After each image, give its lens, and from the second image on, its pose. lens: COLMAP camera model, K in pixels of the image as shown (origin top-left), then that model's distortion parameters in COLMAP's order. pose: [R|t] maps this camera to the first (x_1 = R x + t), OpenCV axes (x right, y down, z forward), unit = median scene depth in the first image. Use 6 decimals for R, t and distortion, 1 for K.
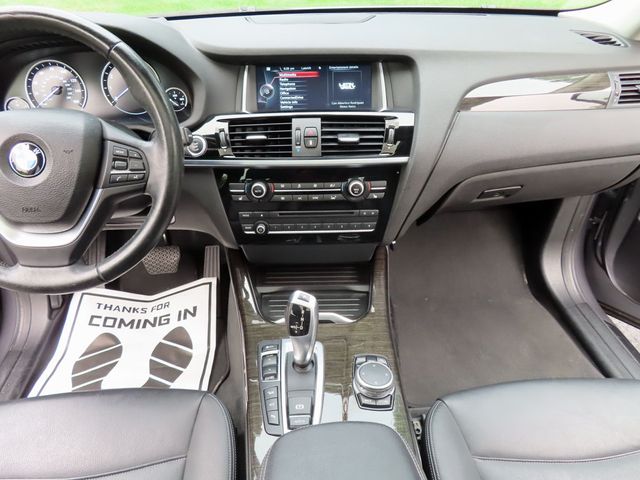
lens RADIAL K [[456.9, 0, 318.3], [0, 456.9, 240.0], [0, 0, 1]] dist [-0.004913, -0.000544]
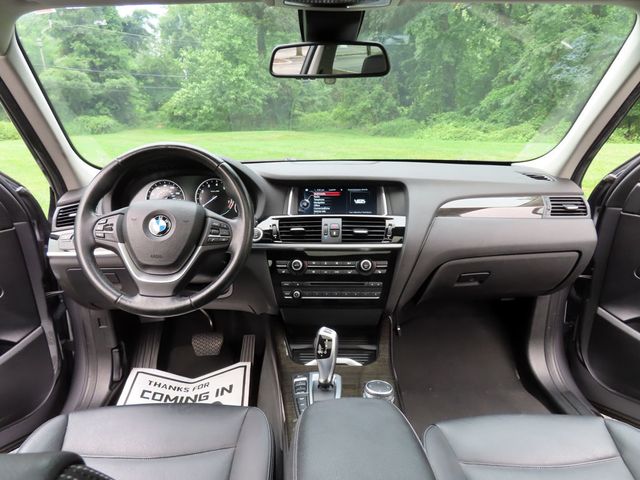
lens RADIAL K [[457.1, 0, 320.0], [0, 457.1, 240.0], [0, 0, 1]] dist [-0.007833, 0.002843]
pose [[0.999030, 0.019476, -0.039491, -0.004568], [-0.031626, 0.941405, -0.335794, 0.285577], [0.030637, 0.336717, 0.941107, -0.352107]]
